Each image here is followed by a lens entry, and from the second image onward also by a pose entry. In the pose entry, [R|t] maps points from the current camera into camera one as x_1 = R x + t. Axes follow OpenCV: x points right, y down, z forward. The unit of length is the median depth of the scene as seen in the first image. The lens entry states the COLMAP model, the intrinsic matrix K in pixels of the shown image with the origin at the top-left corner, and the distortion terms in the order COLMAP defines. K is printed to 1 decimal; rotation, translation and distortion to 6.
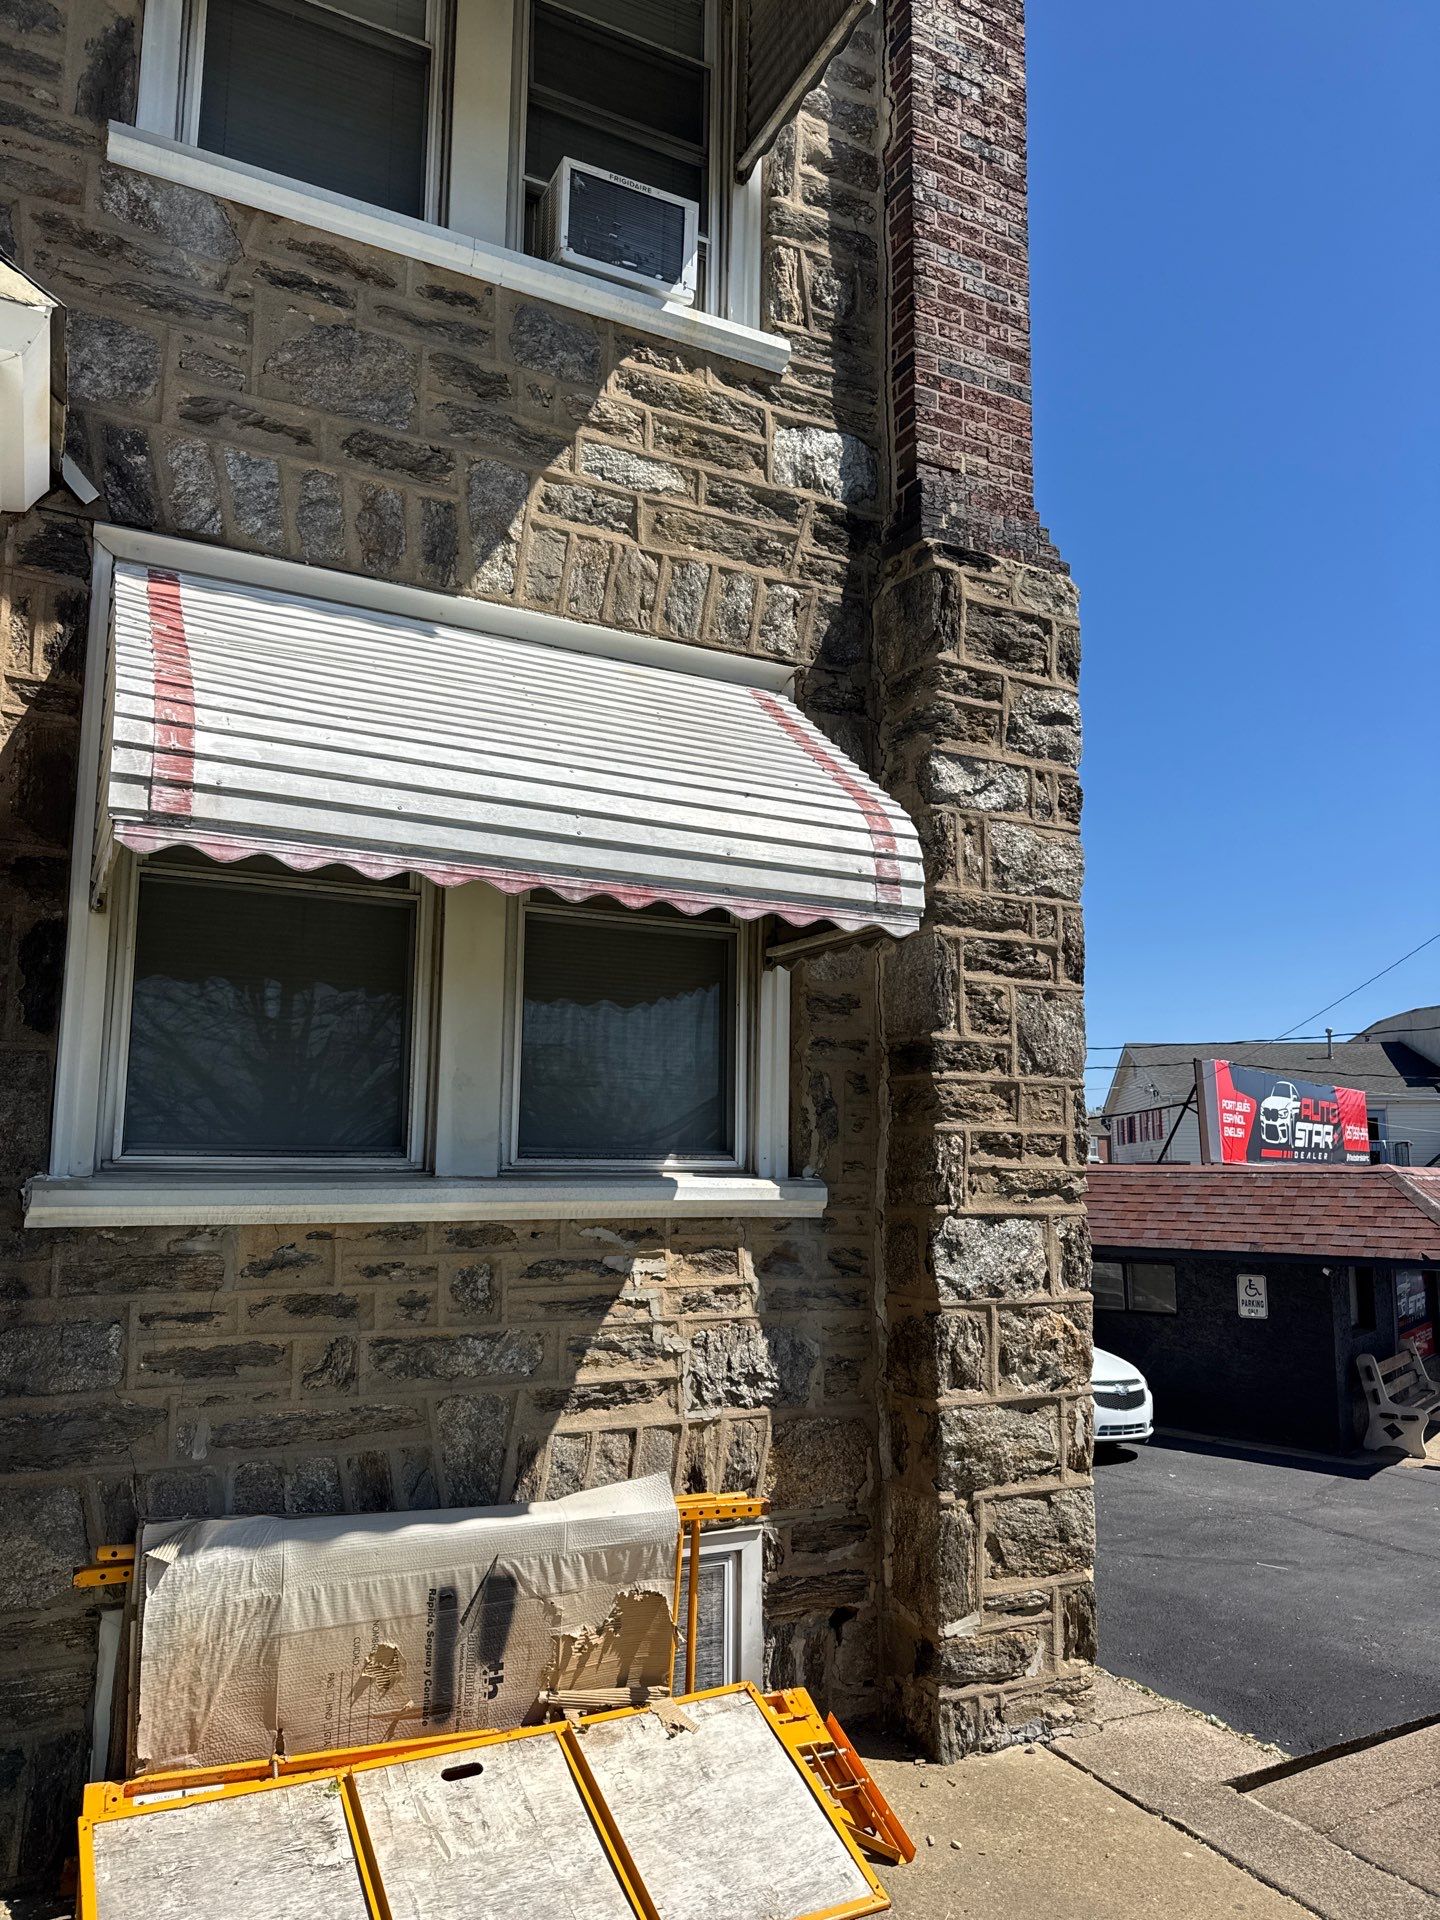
lens RADIAL K [[1349.1, 0, 736.1], [0, 1349.1, 988.5], [0, 0, 1]] dist [0.071617, -0.089564]
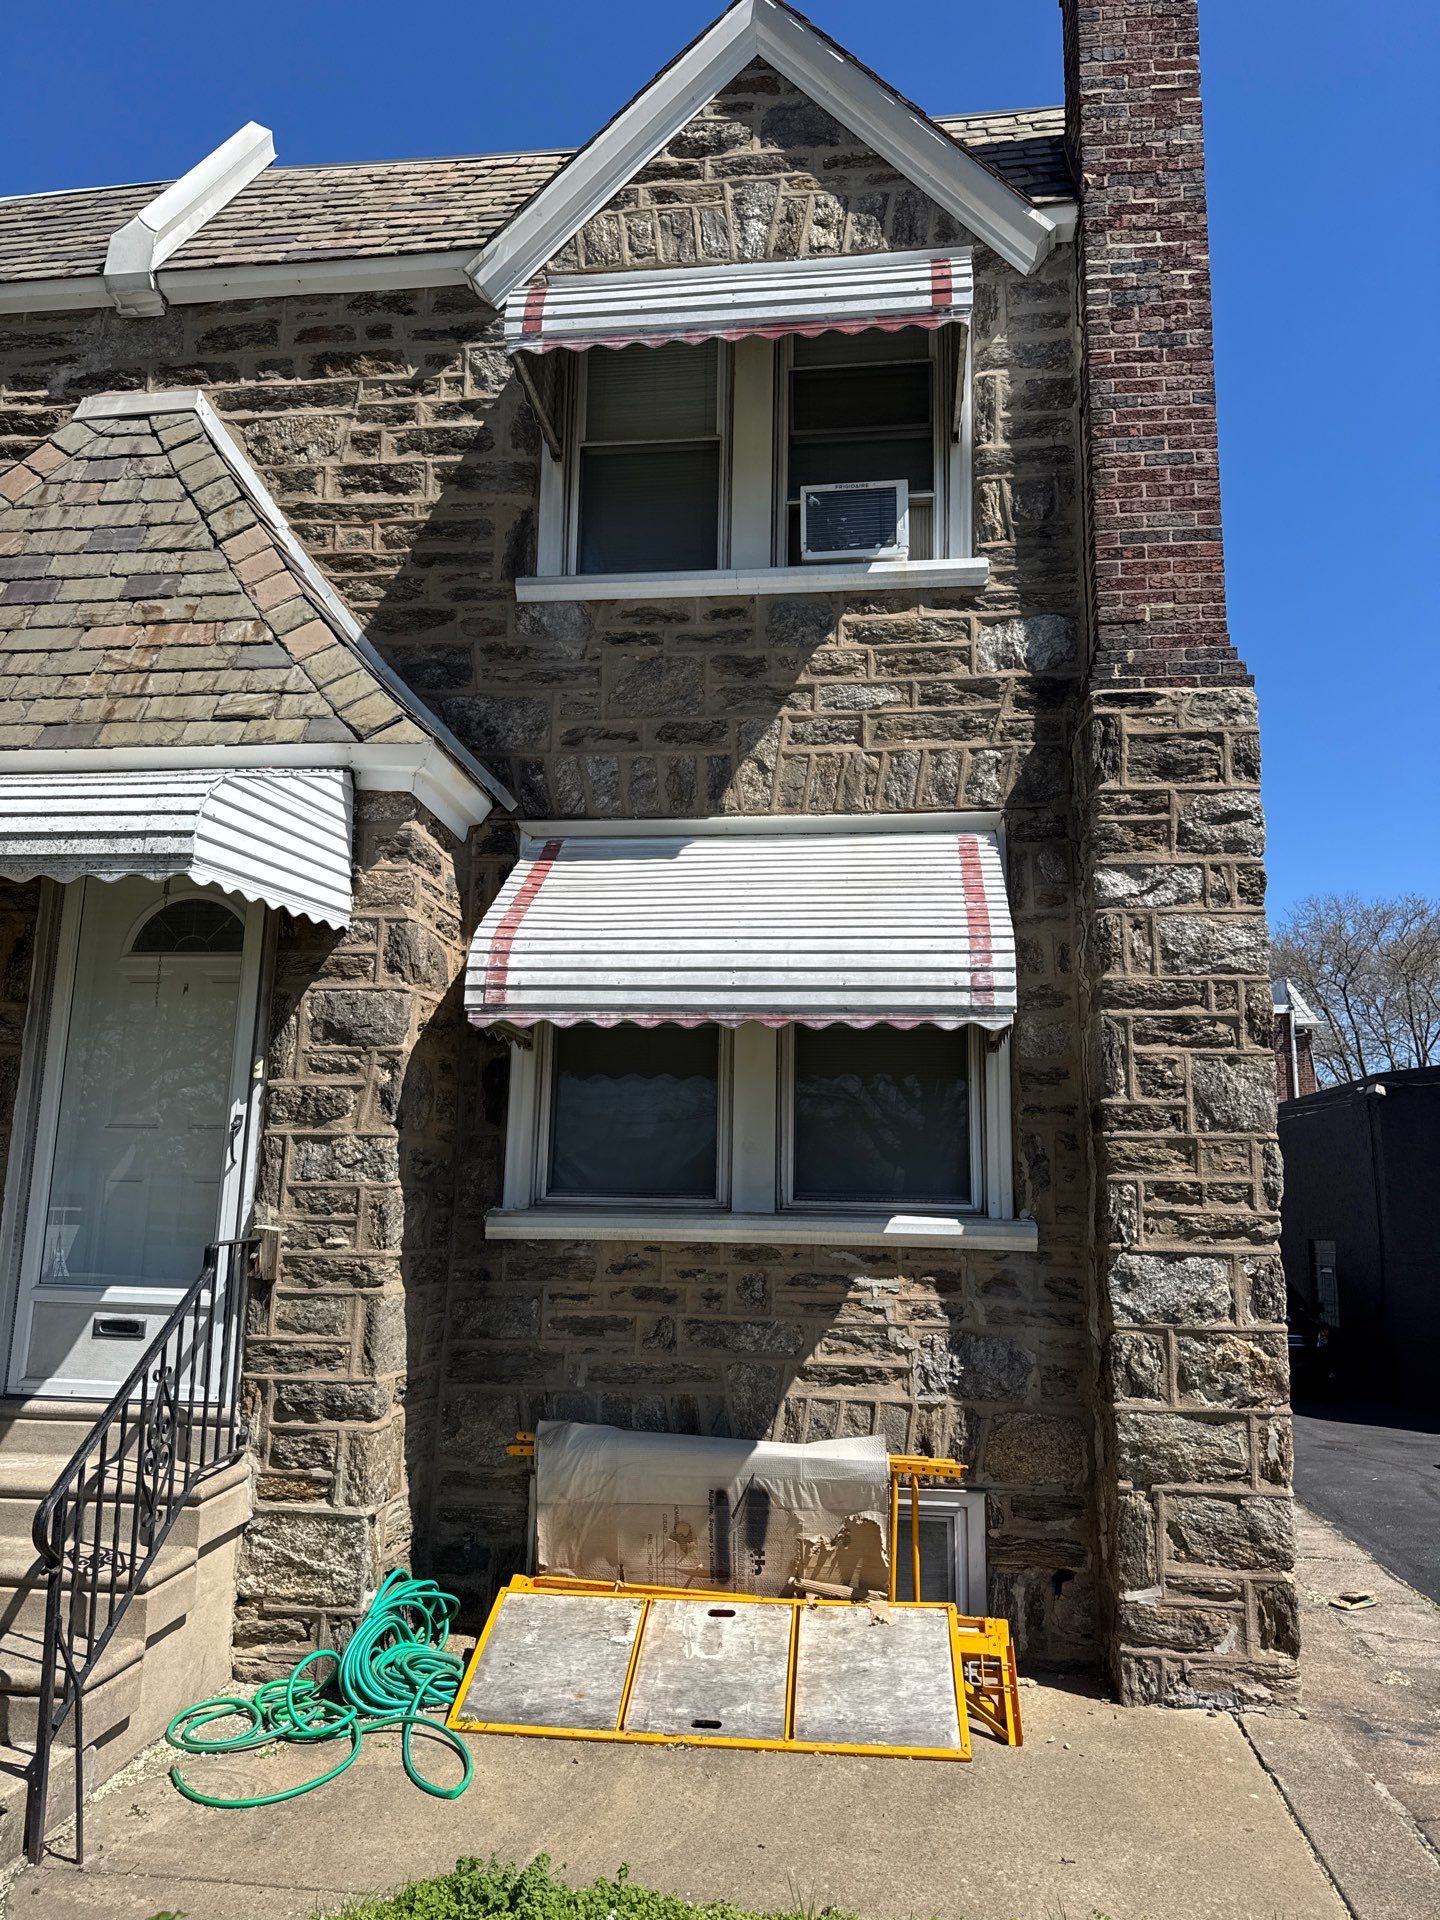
lens RADIAL K [[1349.1, 0, 721.4], [0, 1349.1, 973.0], [0, 0, 1]] dist [0.071617, -0.089564]
pose [[0.828662, -0.094513, -0.551713, 0.552828], [0.066008, 0.995265, -0.071354, -0.015424], [0.555844, 0.022711, 0.830976, -0.208719]]
